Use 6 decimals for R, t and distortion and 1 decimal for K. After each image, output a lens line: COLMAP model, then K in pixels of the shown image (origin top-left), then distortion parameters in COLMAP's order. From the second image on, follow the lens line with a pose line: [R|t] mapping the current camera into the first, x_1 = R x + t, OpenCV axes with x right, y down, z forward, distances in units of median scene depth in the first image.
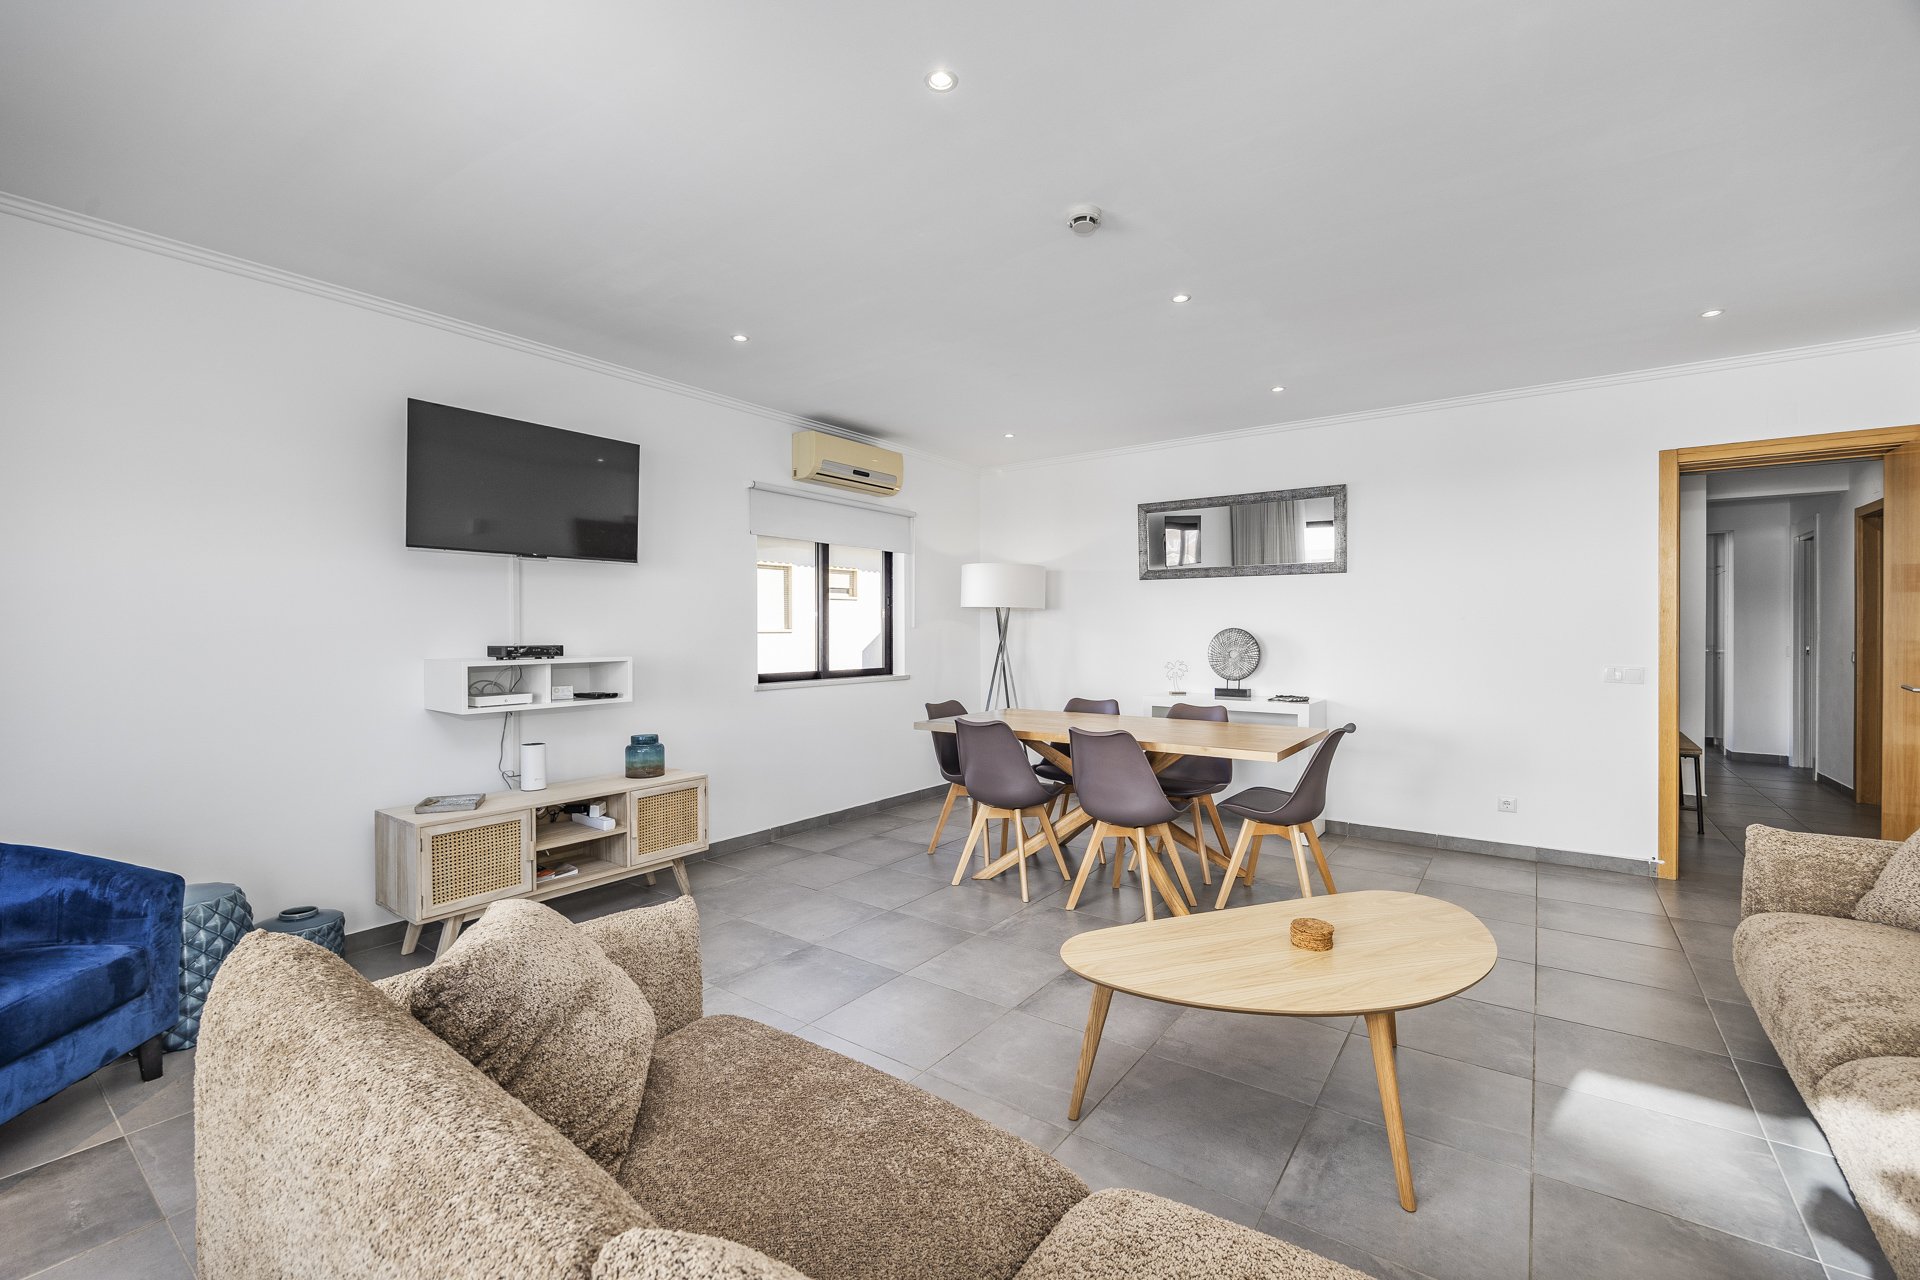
lens RADIAL K [[820.8, 0, 951.4], [0, 820.8, 632.1], [0, 0, 1]] dist [-0.001342, 0.000086]
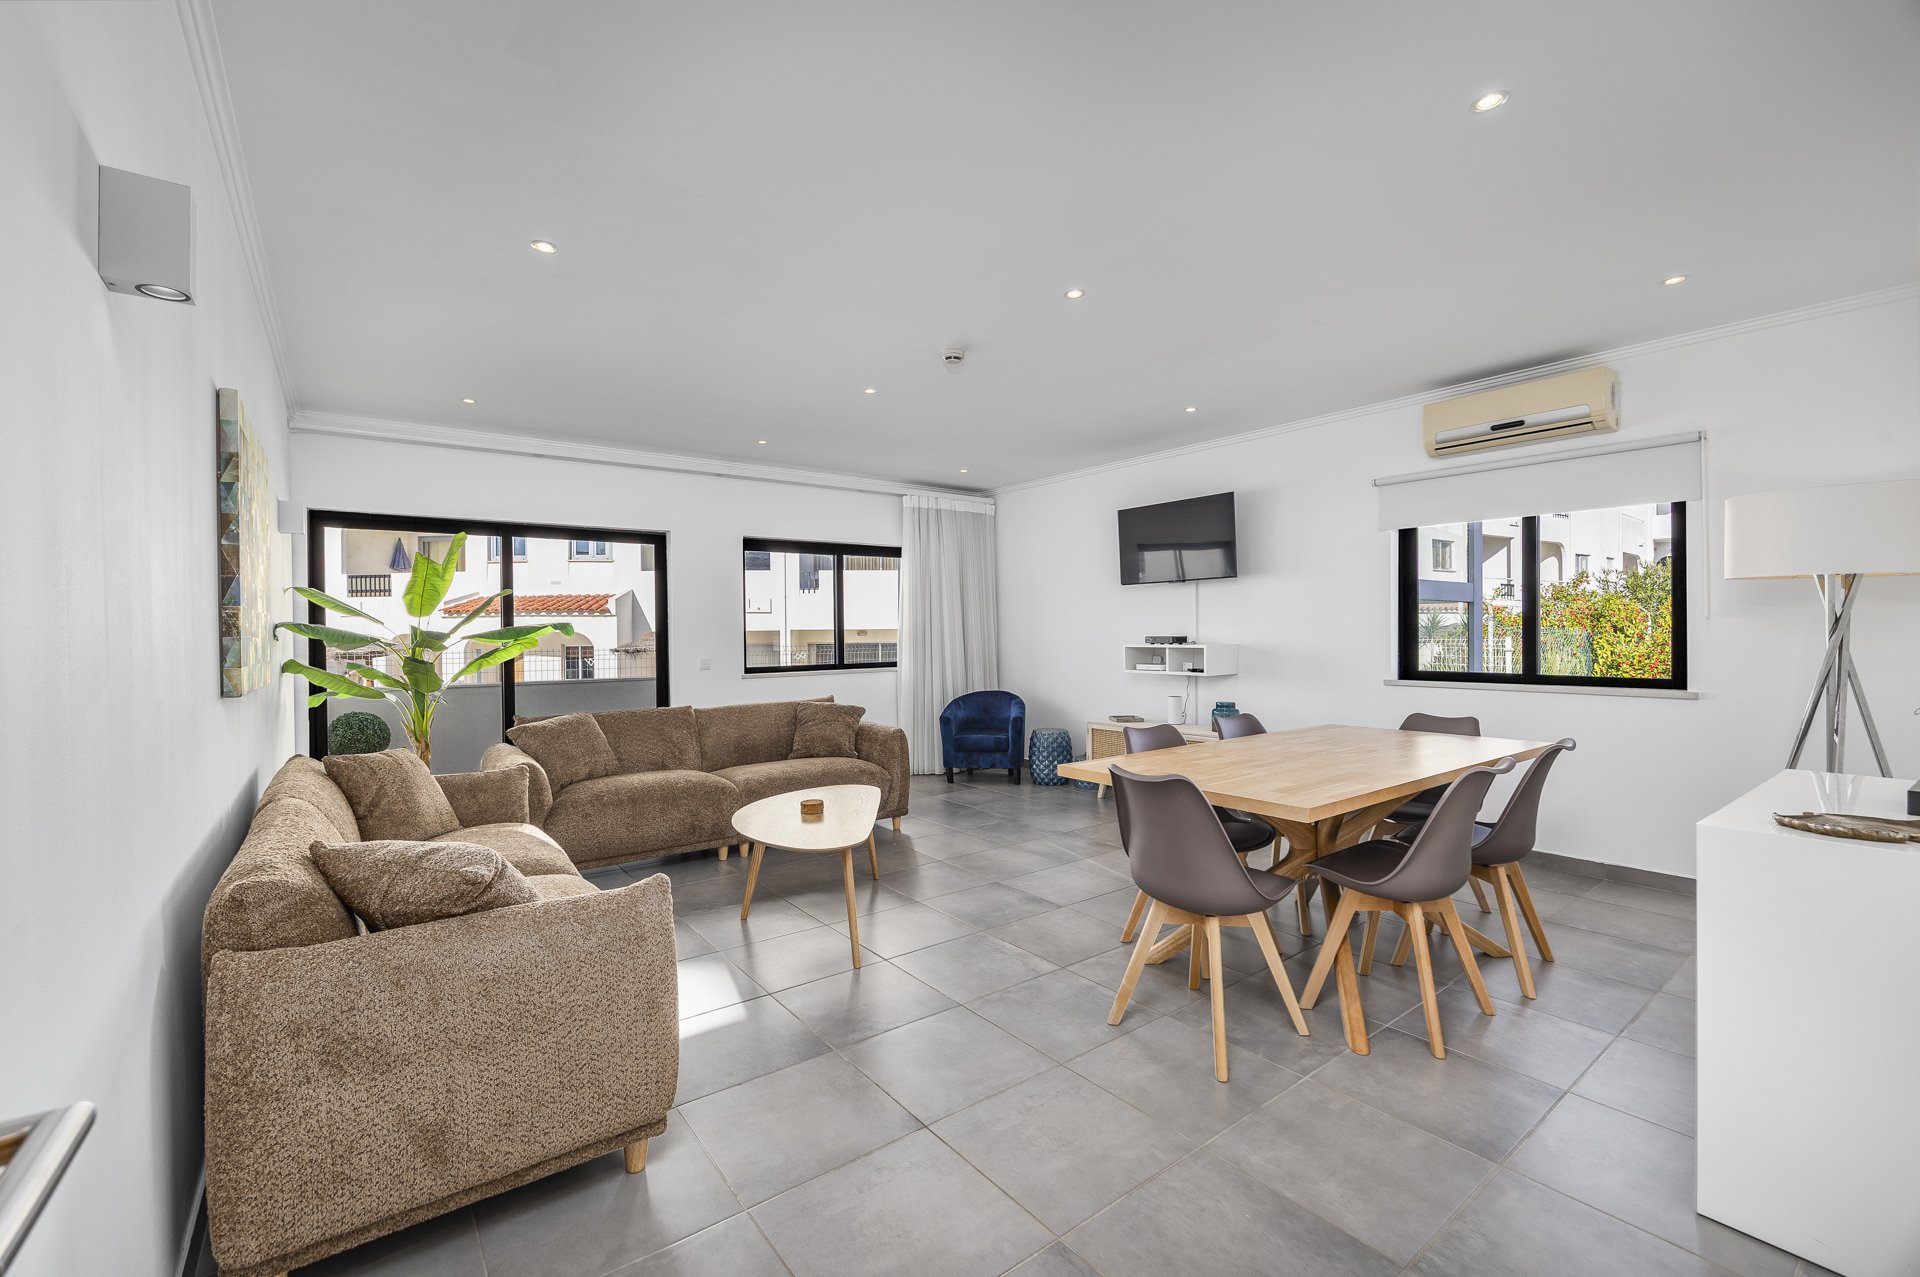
lens RADIAL K [[806.9, 0, 960.0], [0, 806.9, 638.5], [0, 0, 1]] dist [-0.009813, 0.000085]
pose [[-0.291966, 0.010365, -0.956373, 1.115144], [0.005886, 0.999942, 0.009040, 0.003050], [0.956411, -0.002989, -0.292010, 1.021764]]
